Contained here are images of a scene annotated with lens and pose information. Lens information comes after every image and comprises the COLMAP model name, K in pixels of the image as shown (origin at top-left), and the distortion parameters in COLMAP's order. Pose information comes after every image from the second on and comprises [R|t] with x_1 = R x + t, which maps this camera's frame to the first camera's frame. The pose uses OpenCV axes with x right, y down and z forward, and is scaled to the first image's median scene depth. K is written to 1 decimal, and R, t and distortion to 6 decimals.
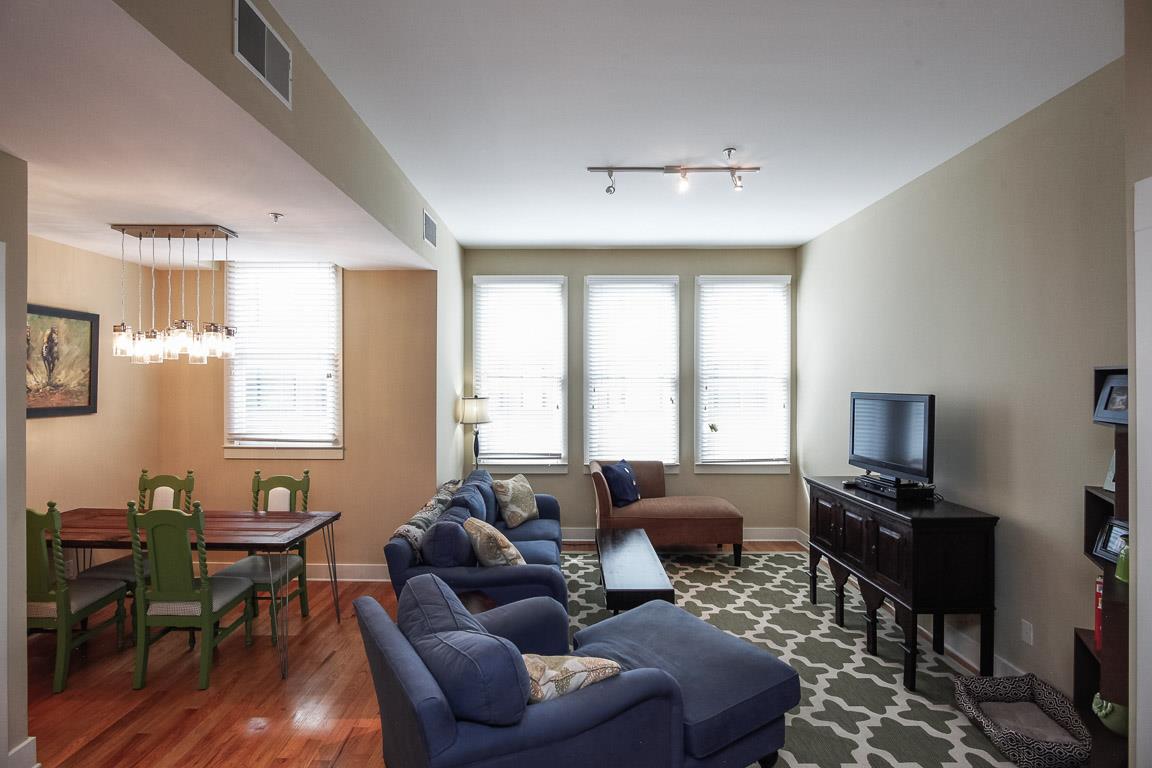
lens RADIAL K [[570.0, 0, 566.0], [0, 570.0, 387.3], [0, 0, 1]] dist [-0.003738, -0.002064]
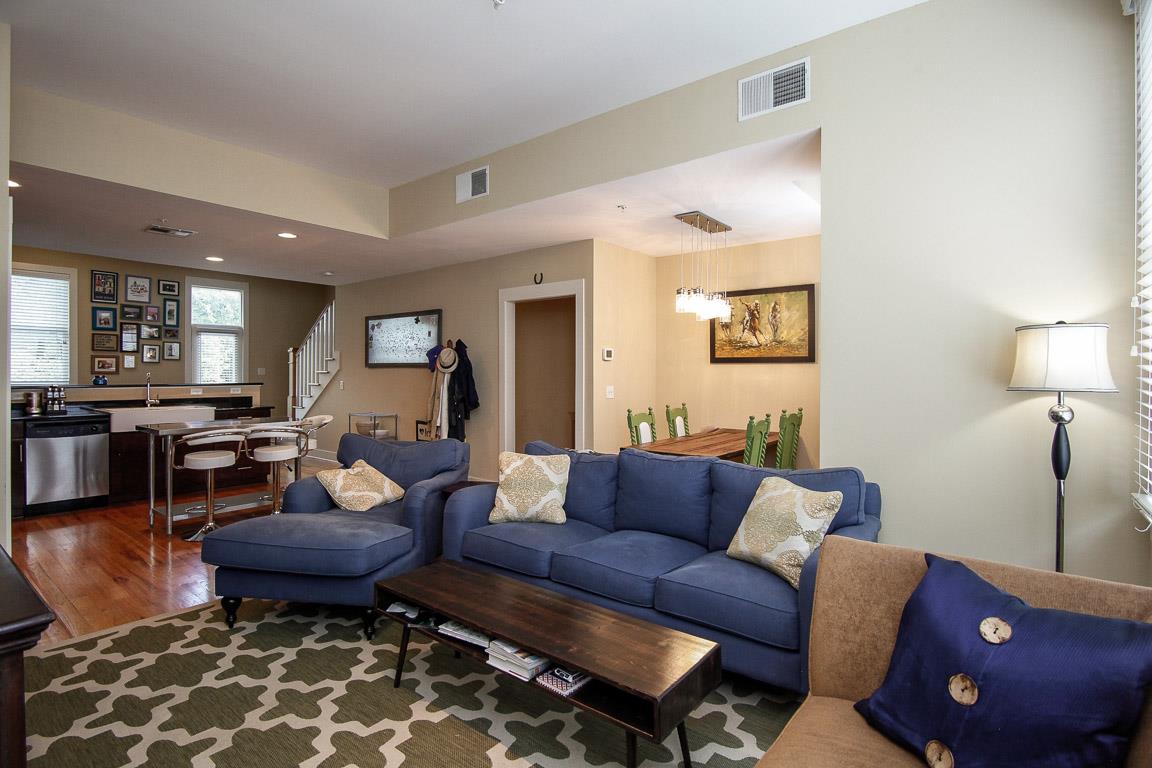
lens RADIAL K [[557.3, 0, 554.8], [0, 557.3, 380.5], [0, 0, 1]] dist [-0.001133, -0.003033]
pose [[-0.632604, 0.007299, -0.774441, 0.494378], [-0.009055, 0.999818, 0.016820, 0.070726], [0.774422, 0.017653, -0.632423, 1.348453]]
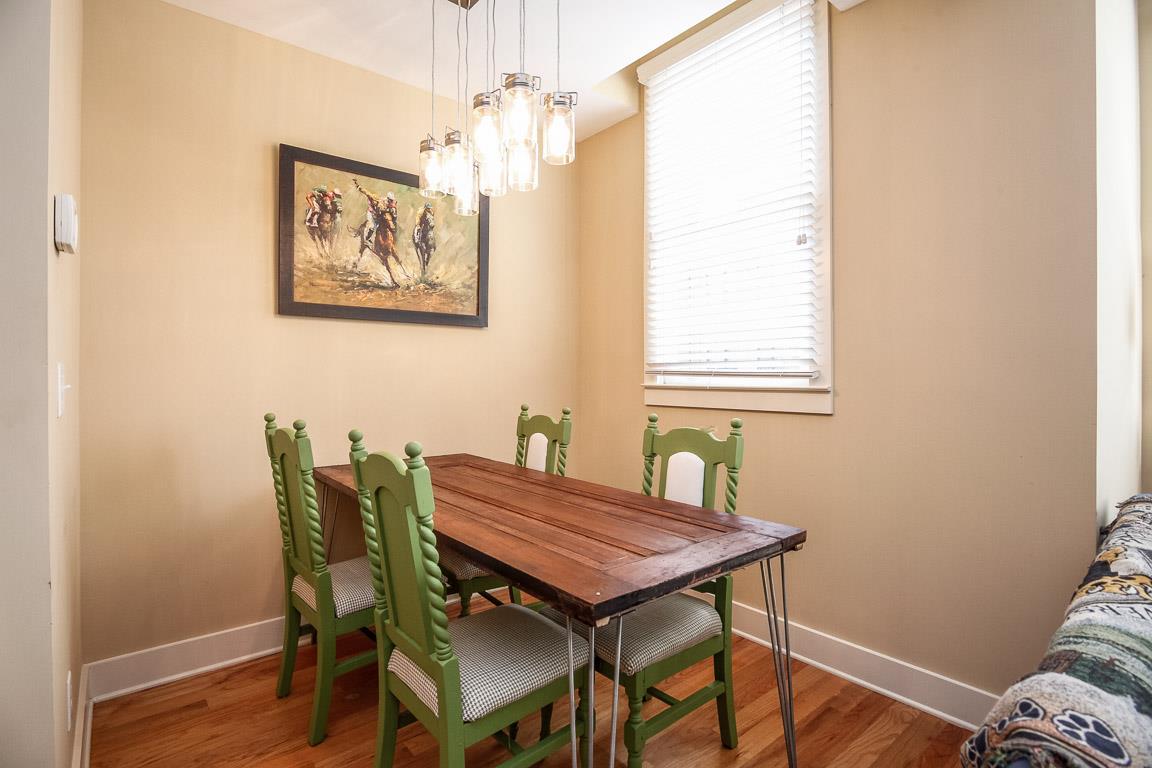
lens RADIAL K [[570.0, 0, 565.7], [0, 570.0, 371.6], [0, 0, 1]] dist [-0.003738, -0.002064]
pose [[0.640380, -0.007693, -0.768019, -0.197370], [-0.003912, 0.999904, -0.013277, 0.113935], [0.768048, 0.011507, 0.640289, 0.612315]]
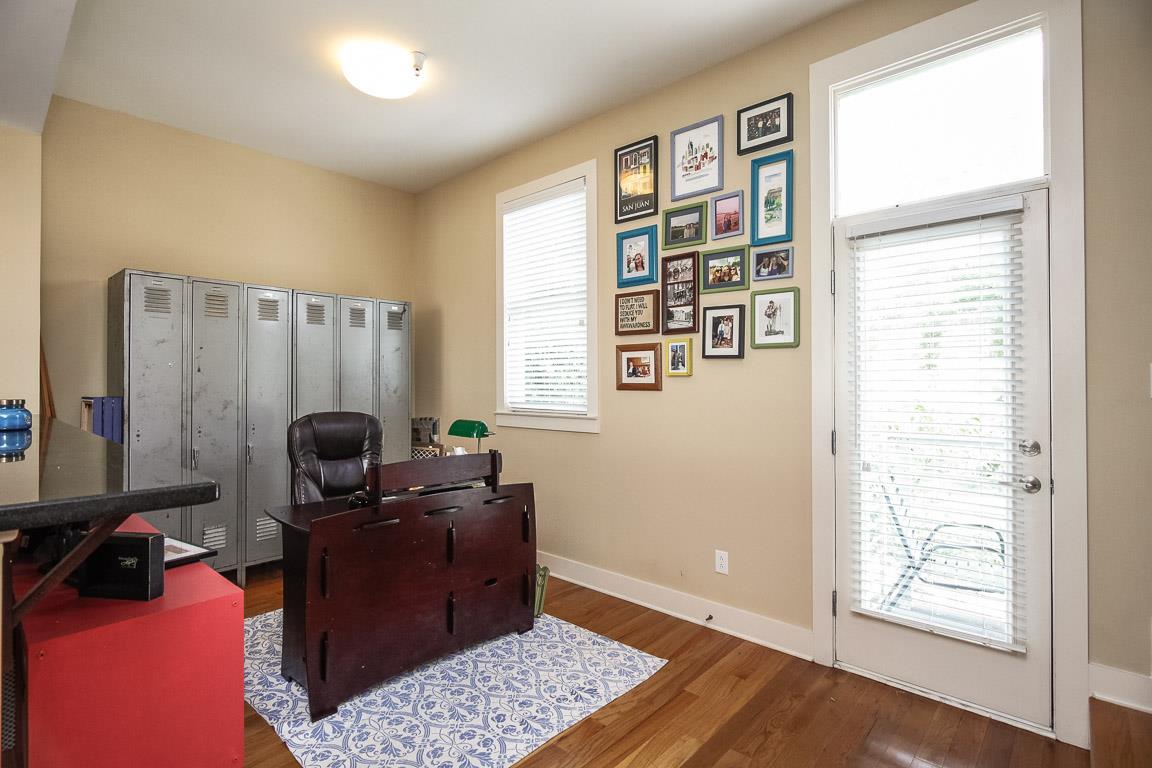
lens RADIAL K [[557.3, 0, 579.1], [0, 557.3, 381.6], [0, 0, 1]] dist [-0.001133, -0.003033]
pose [[-0.748030, 0.003990, 0.663653, -0.519743], [0.006767, 0.999976, 0.001615, 0.081344], [-0.663631, 0.005699, -0.748039, -0.499714]]
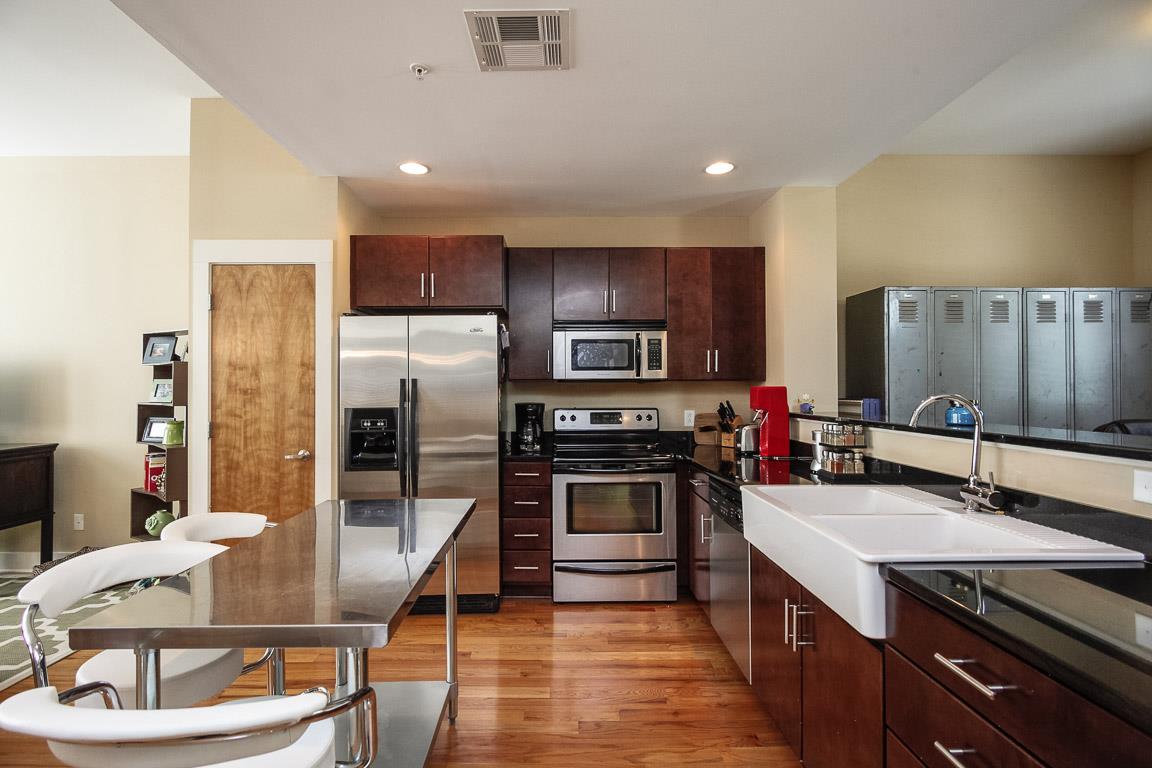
lens RADIAL K [[570.0, 0, 557.4], [0, 570.0, 383.0], [0, 0, 1]] dist [-0.003738, -0.002064]
pose [[-0.008834, 0.005198, 0.999947, -0.432854], [0.008475, 0.999951, -0.005123, 0.074668], [-0.999925, 0.008429, -0.008878, -0.128024]]
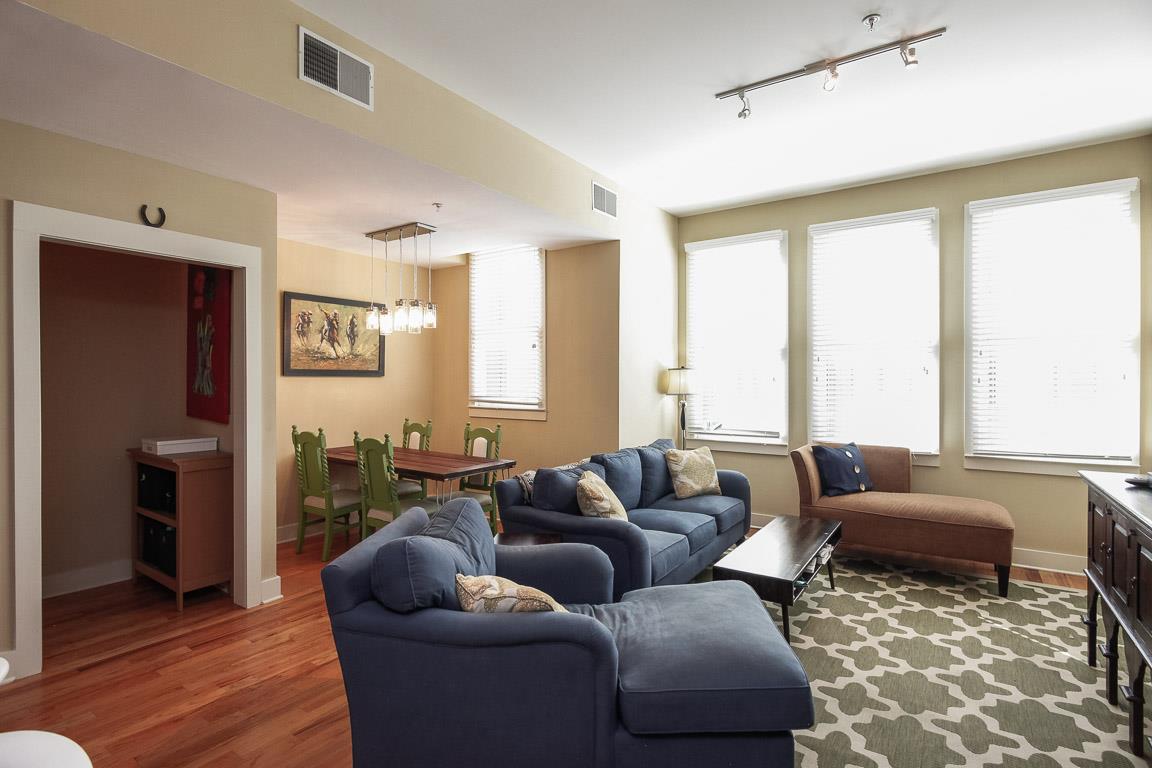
lens RADIAL K [[570.0, 0, 562.7], [0, 570.0, 386.7], [0, 0, 1]] dist [-0.003738, -0.002064]
pose [[0.817617, 0.008026, -0.575706, 0.326688], [-0.005437, 0.999966, 0.006220, 0.060514], [0.575737, -0.001956, 0.817633, 0.120154]]
